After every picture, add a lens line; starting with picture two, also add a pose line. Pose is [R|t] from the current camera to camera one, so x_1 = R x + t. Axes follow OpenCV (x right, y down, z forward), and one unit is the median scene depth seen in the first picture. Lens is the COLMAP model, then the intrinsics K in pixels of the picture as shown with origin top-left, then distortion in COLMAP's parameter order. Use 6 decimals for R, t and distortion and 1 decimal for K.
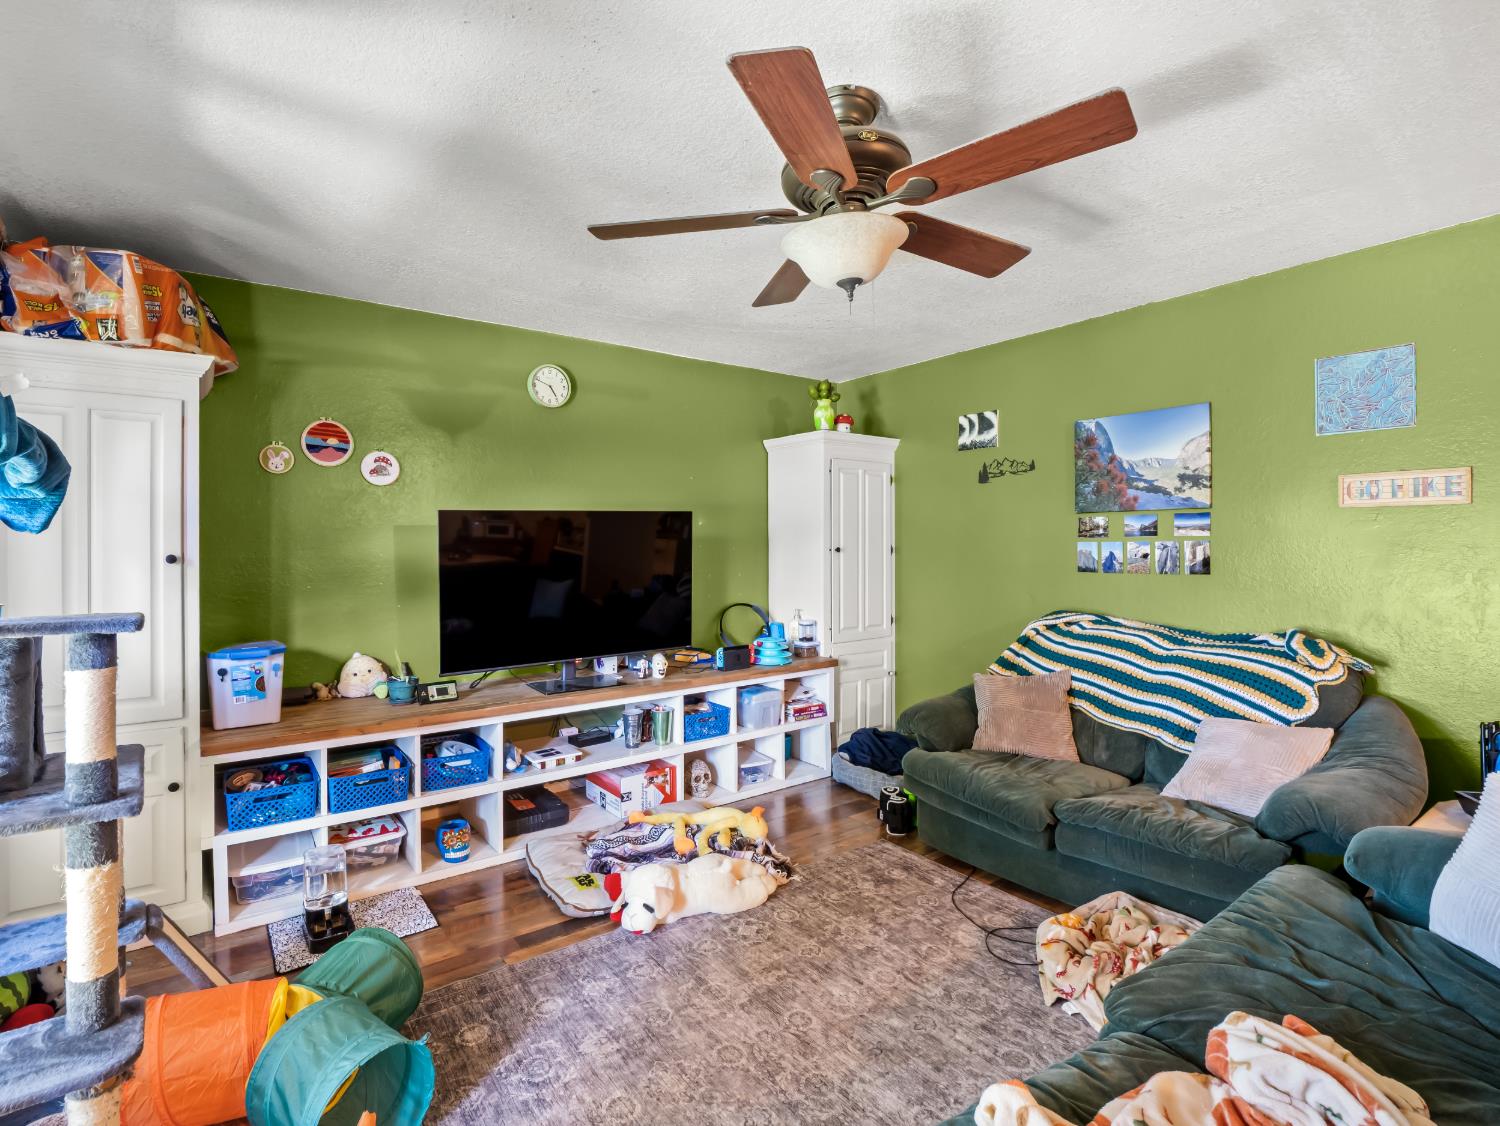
lens RADIAL K [[720.8, 0, 747.1], [0, 720.8, 554.1], [0, 0, 1]] dist [0.018737, -0.029497]
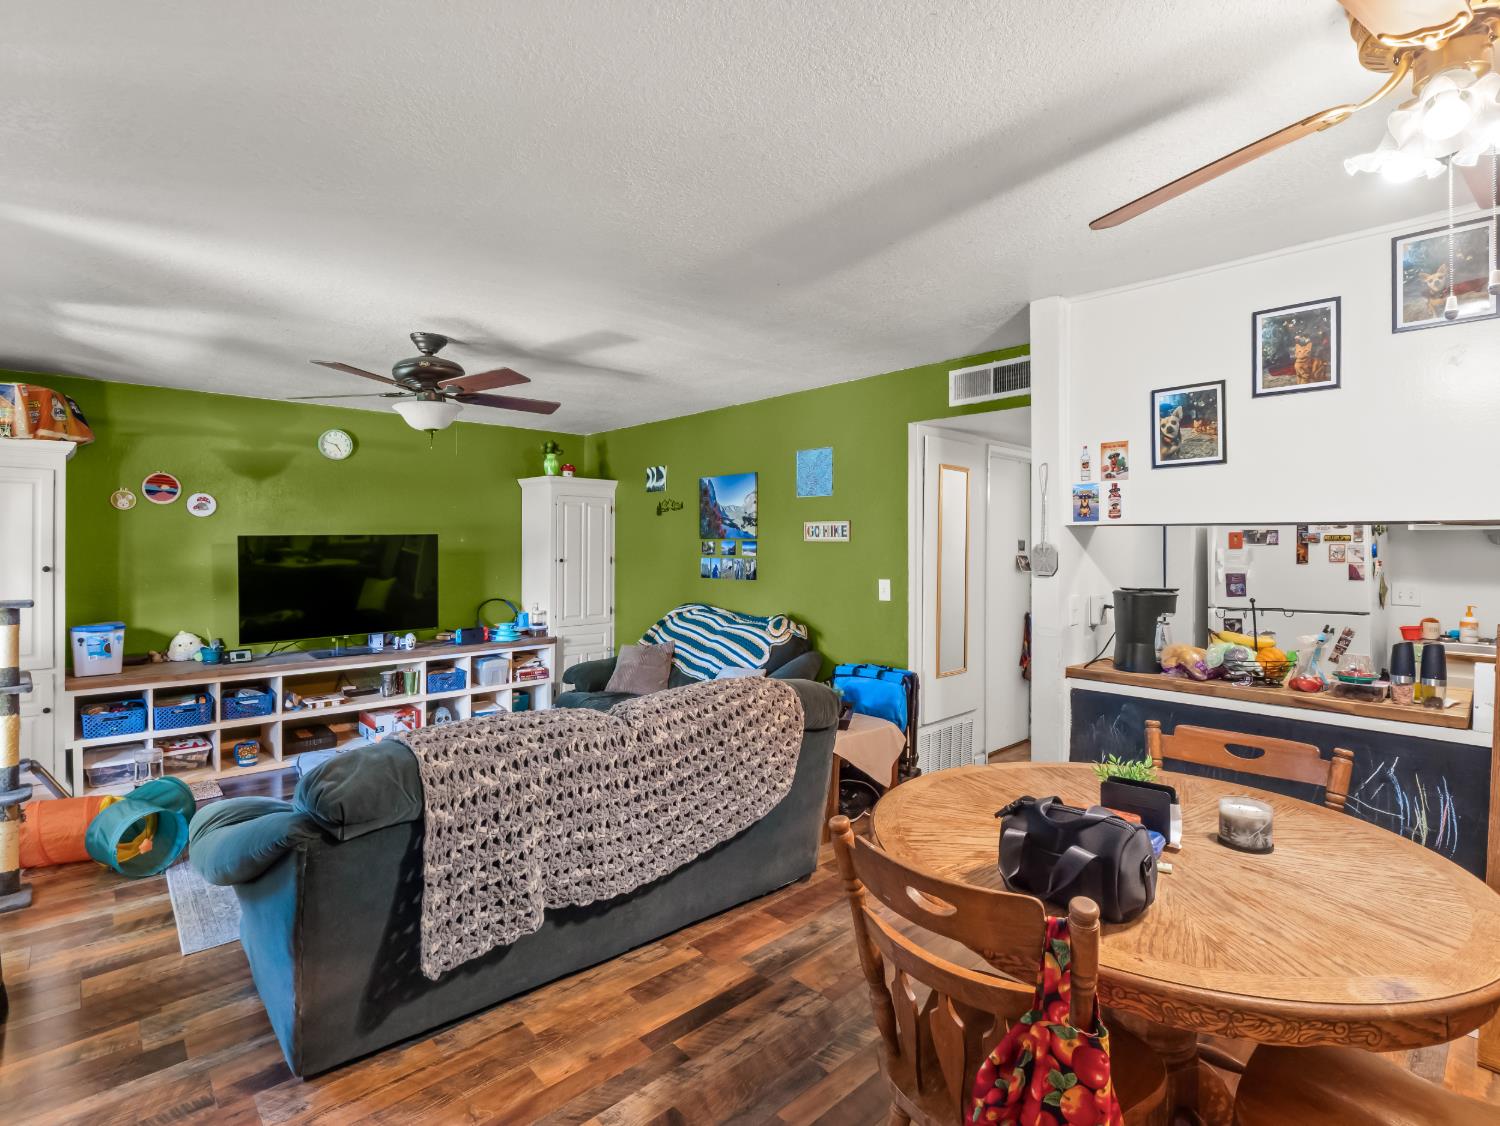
lens RADIAL K [[716.9, 0, 745.9], [0, 716.9, 553.8], [0, 0, 1]] dist [0.002348, -0.008759]
pose [[0.994391, 0.007824, 0.105478, 0.451806], [-0.007977, 0.999968, 0.001031, -0.031523], [-0.105466, -0.001866, 0.994421, -0.575696]]
